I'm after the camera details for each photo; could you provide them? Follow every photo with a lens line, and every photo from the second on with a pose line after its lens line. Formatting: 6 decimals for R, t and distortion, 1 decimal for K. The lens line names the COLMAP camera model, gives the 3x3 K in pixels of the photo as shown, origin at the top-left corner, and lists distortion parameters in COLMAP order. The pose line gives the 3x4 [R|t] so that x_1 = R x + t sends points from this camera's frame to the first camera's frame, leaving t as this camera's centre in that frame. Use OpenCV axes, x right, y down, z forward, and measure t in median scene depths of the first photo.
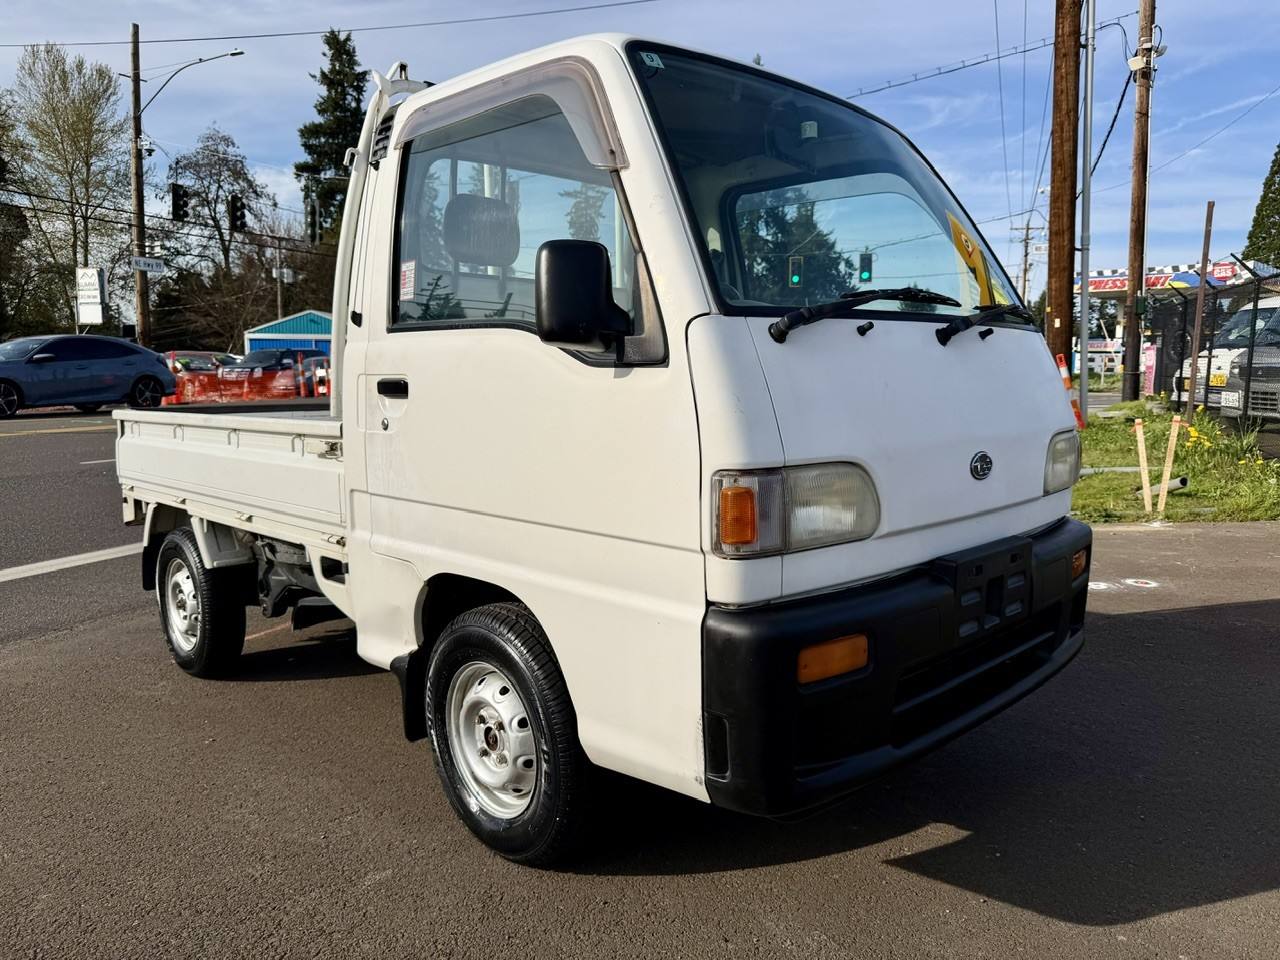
lens RADIAL K [[908.7, 0, 642.4], [0, 908.7, 477.6], [0, 0, 1]] dist [0.034705, -0.052736]
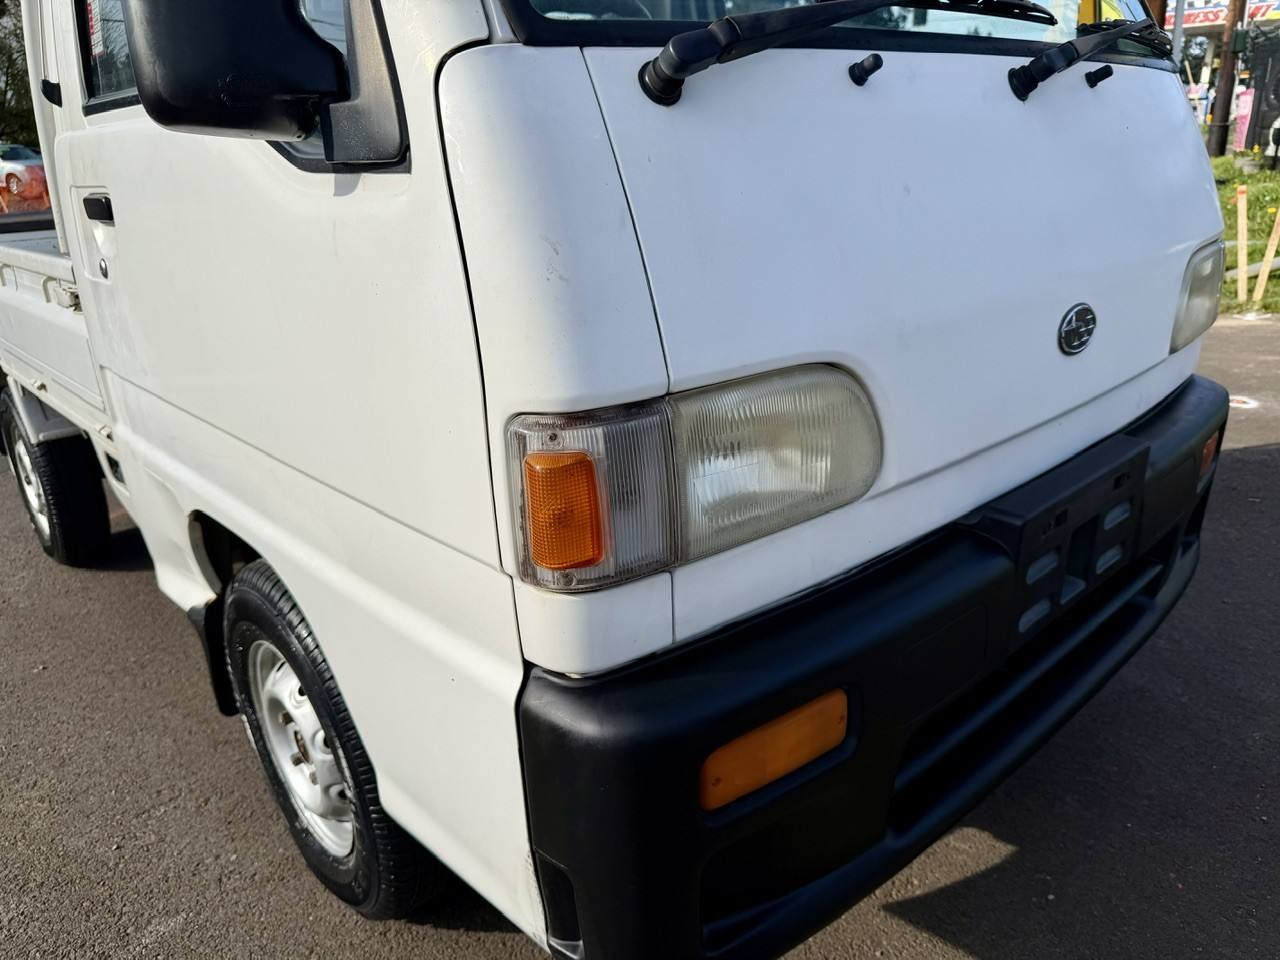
lens RADIAL K [[908.7, 0, 641.1], [0, 908.7, 480.0], [0, 0, 1]] dist [0.034705, -0.052736]
pose [[0.998725, -0.019673, -0.046500, 0.122818], [0.030174, 0.970974, 0.237275, -0.060502], [0.040483, -0.238376, 0.970329, 0.405143]]
